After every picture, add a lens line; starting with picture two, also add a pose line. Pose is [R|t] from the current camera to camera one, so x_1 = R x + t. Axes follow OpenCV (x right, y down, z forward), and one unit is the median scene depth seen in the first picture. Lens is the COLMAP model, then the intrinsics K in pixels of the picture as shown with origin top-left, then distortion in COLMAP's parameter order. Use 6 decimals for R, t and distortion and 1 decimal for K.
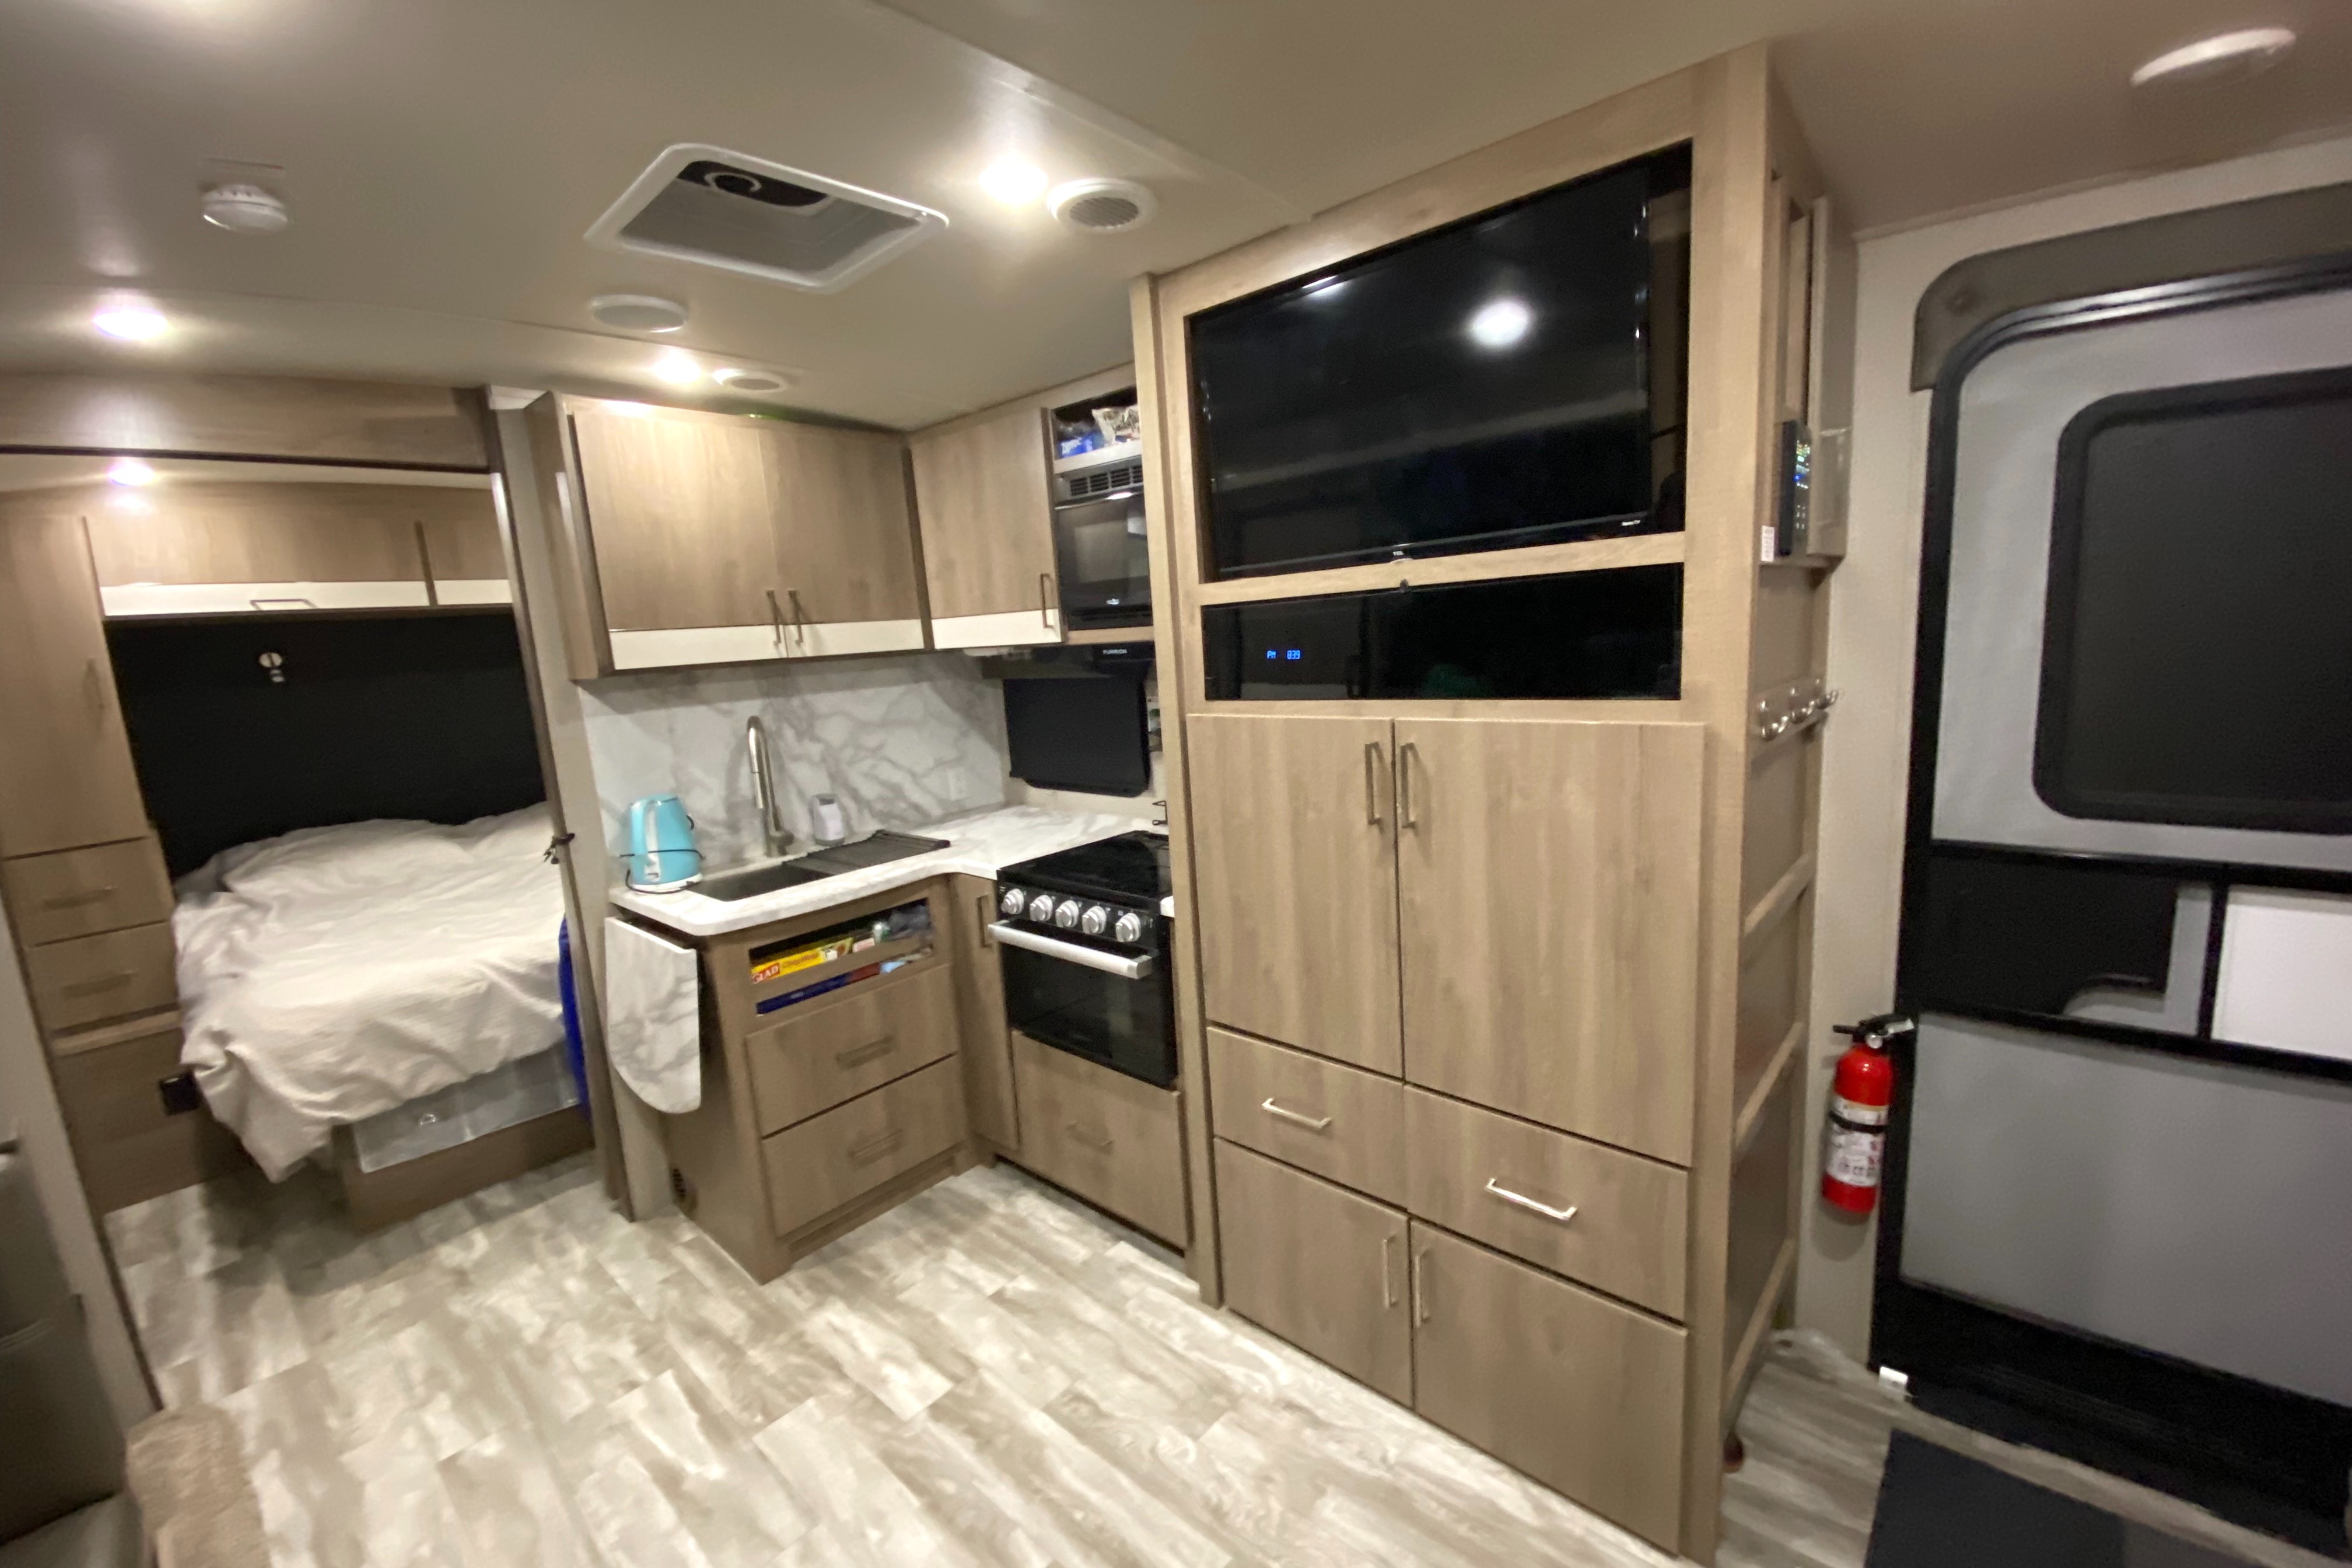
lens RADIAL K [[949.5, 0, 1190.6], [0, 949.5, 784.6], [0, 0, 1]] dist [0.013642, -0.017195]
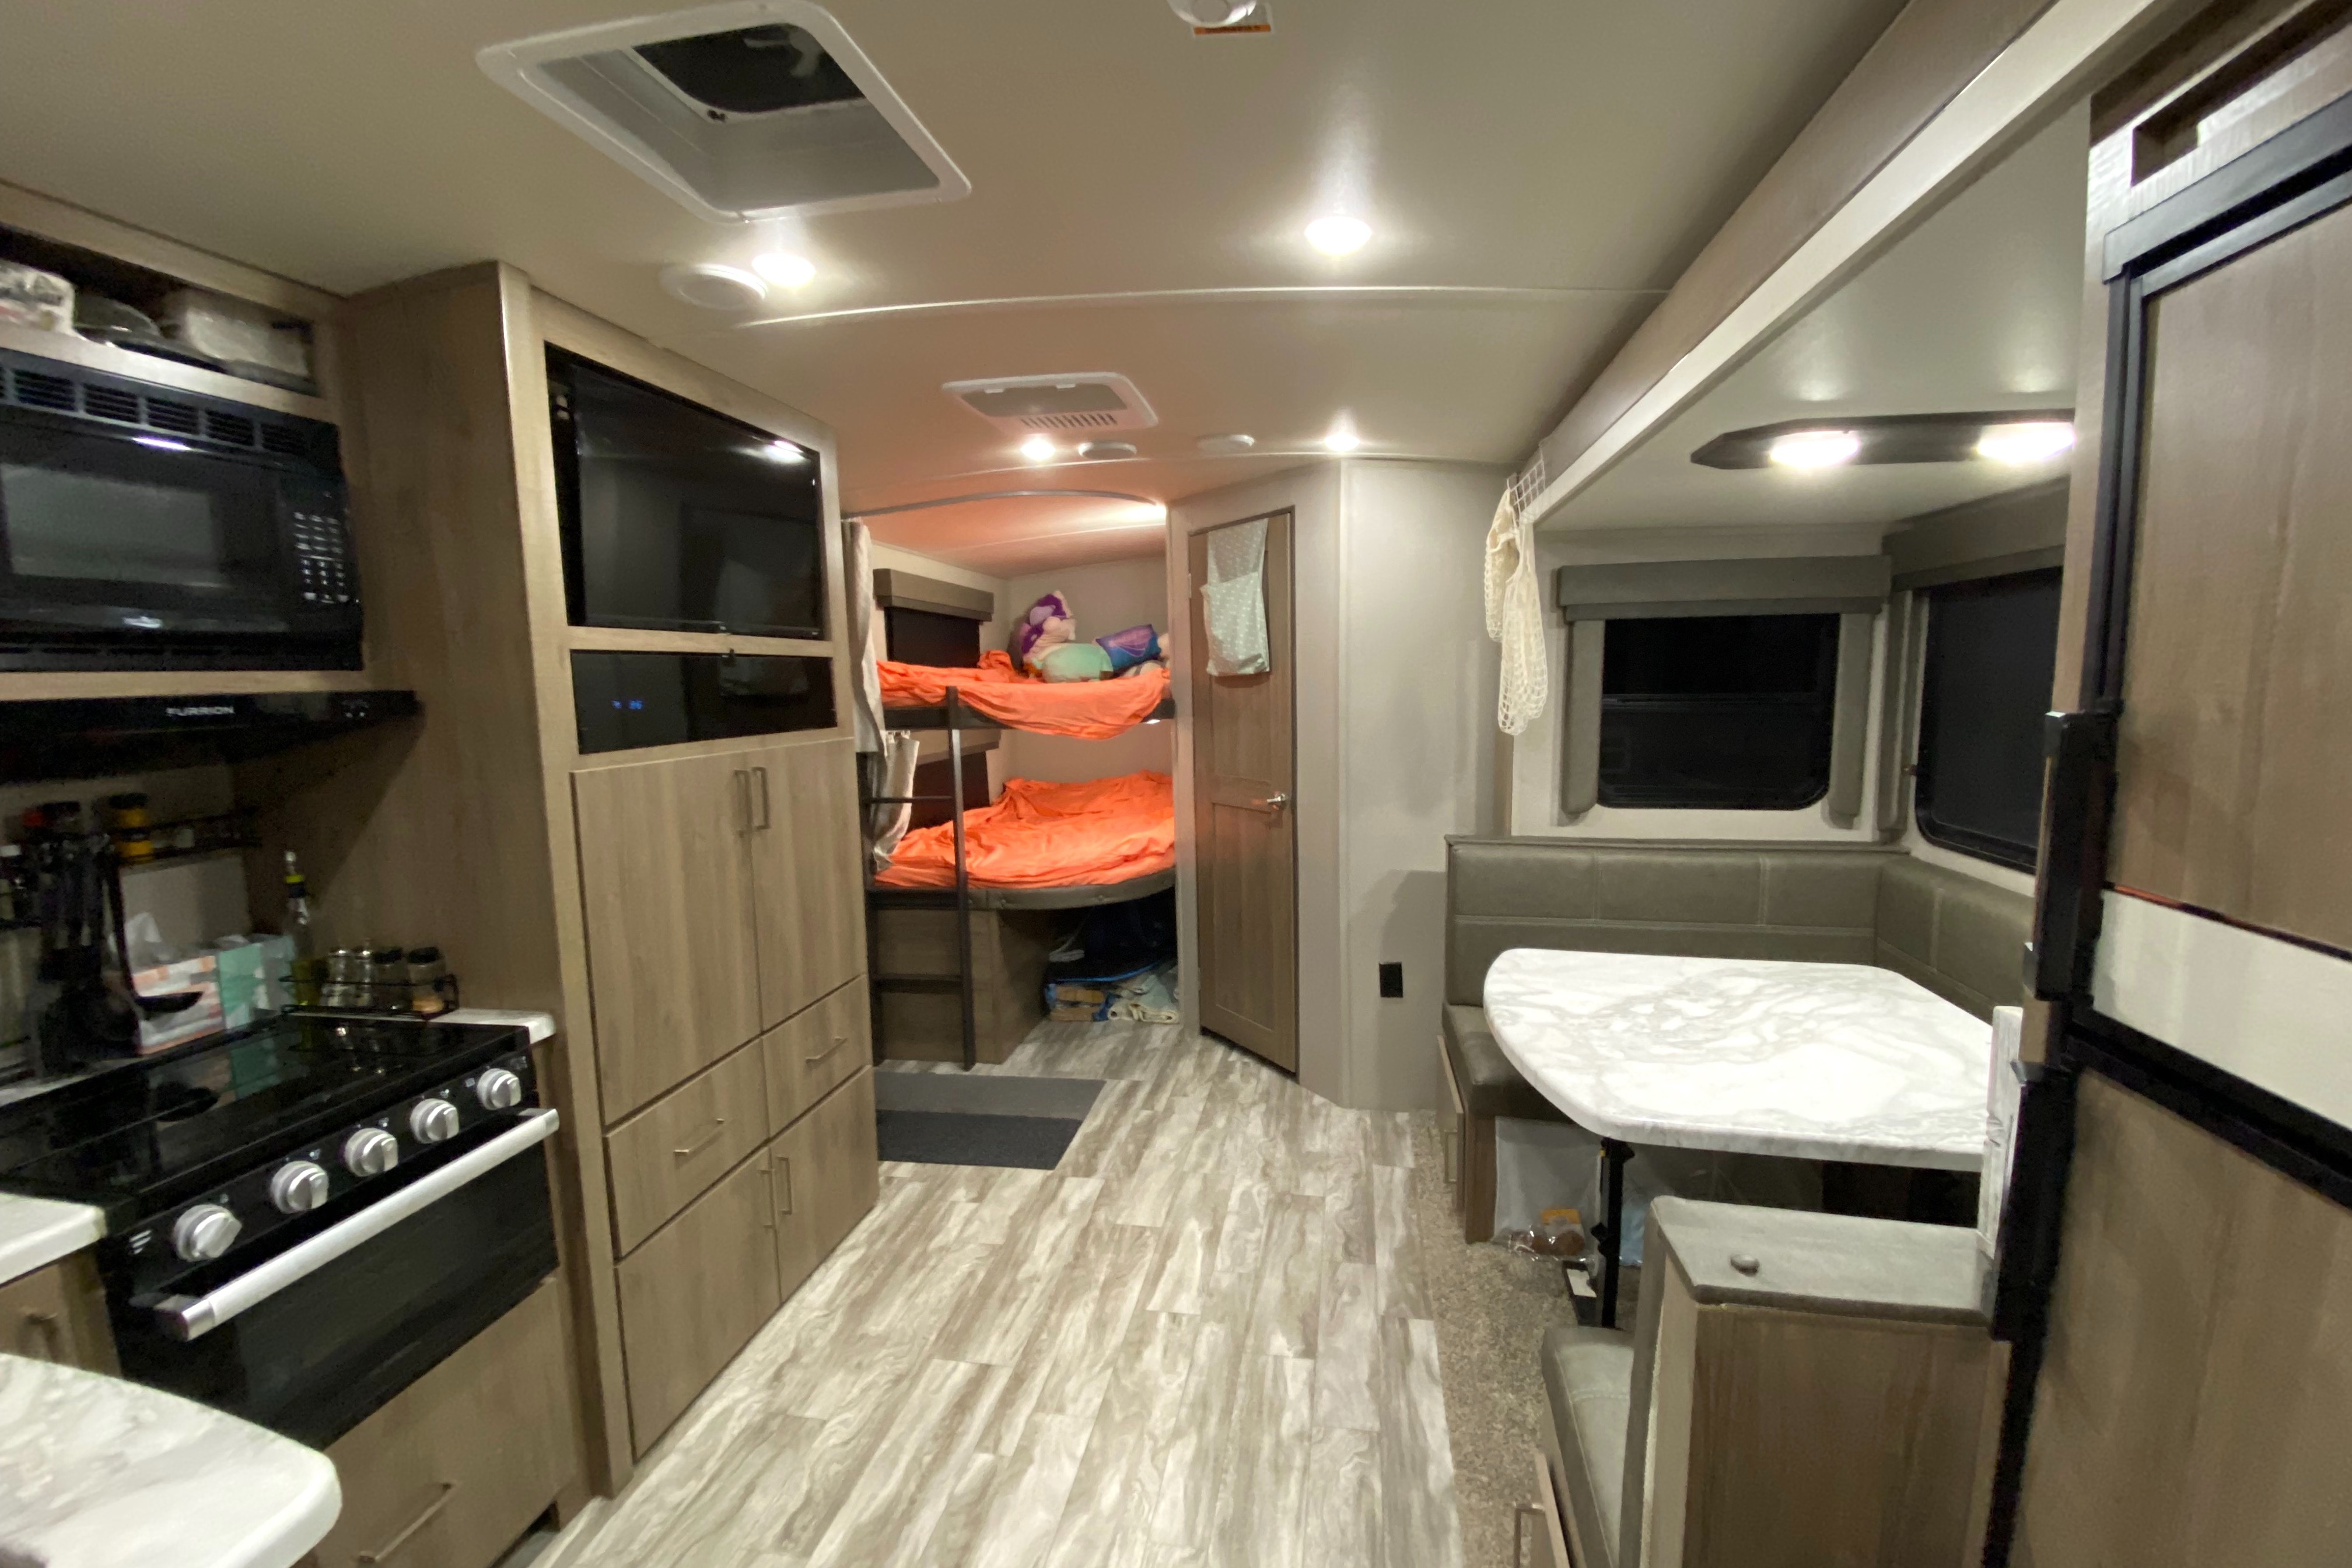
lens RADIAL K [[949.5, 0, 1182.9], [0, 949.5, 779.2], [0, 0, 1]] dist [0.013642, -0.017195]
pose [[-0.516426, -0.011202, 0.856258, -1.358398], [0.200120, 0.970648, 0.133394, -0.098694], [-0.832620, 0.240242, -0.499026, 1.239757]]
